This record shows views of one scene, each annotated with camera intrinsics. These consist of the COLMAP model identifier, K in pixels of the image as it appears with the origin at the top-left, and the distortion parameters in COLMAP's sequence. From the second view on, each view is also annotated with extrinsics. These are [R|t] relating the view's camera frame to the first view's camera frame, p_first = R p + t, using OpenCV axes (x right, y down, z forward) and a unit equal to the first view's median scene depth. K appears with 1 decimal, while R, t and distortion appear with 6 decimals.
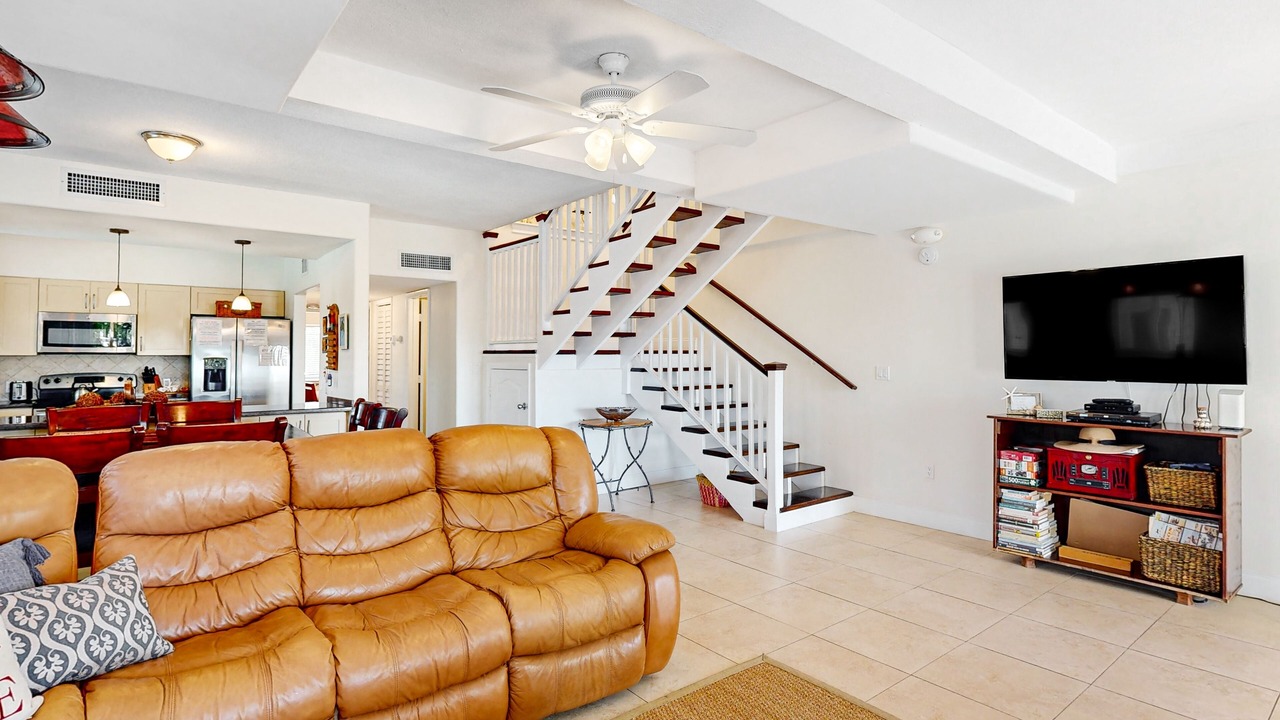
lens RADIAL K [[653.8, 0, 655.6], [0, 653.8, 336.9], [0, 0, 1]] dist [-0.005018, -0.001308]
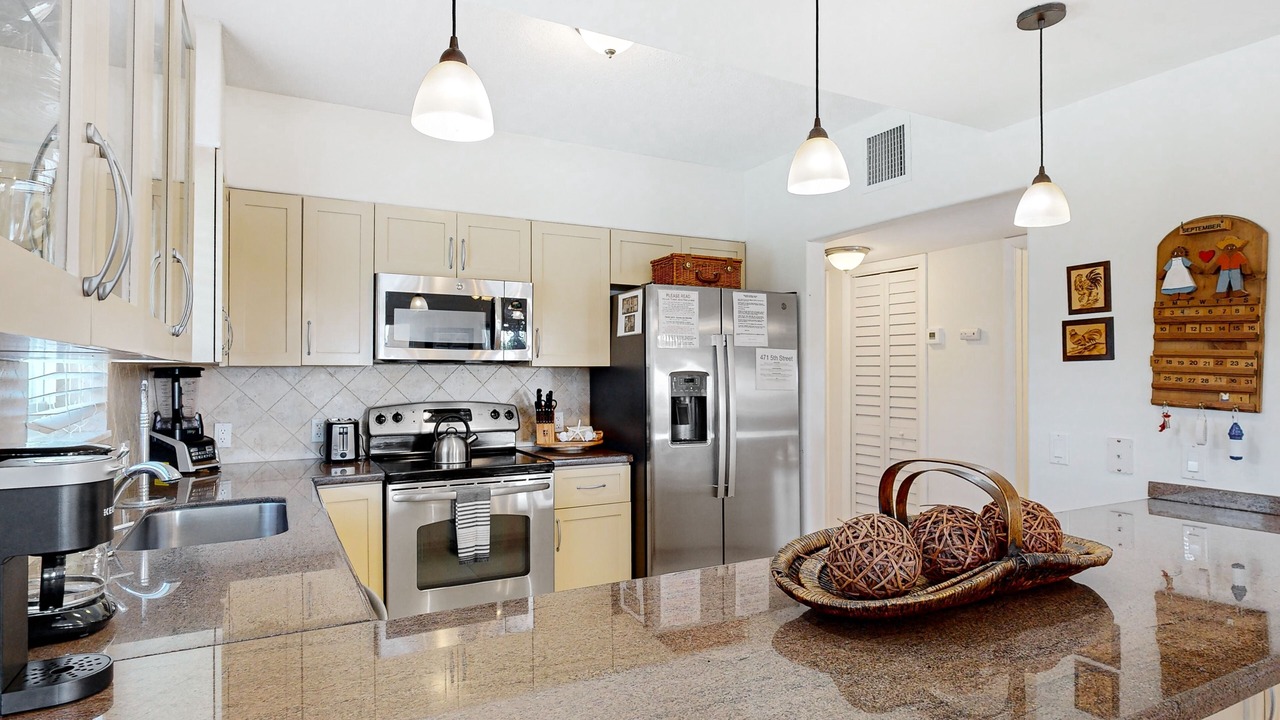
lens RADIAL K [[678.5, 0, 636.6], [0, 678.5, 361.7], [0, 0, 1]] dist [-0.001992, -0.001058]
pose [[0.981531, 0.001881, -0.191295, -0.642045], [0.000560, 0.999919, 0.012706, 0.018615], [0.191303, -0.012579, 0.981450, 0.528945]]
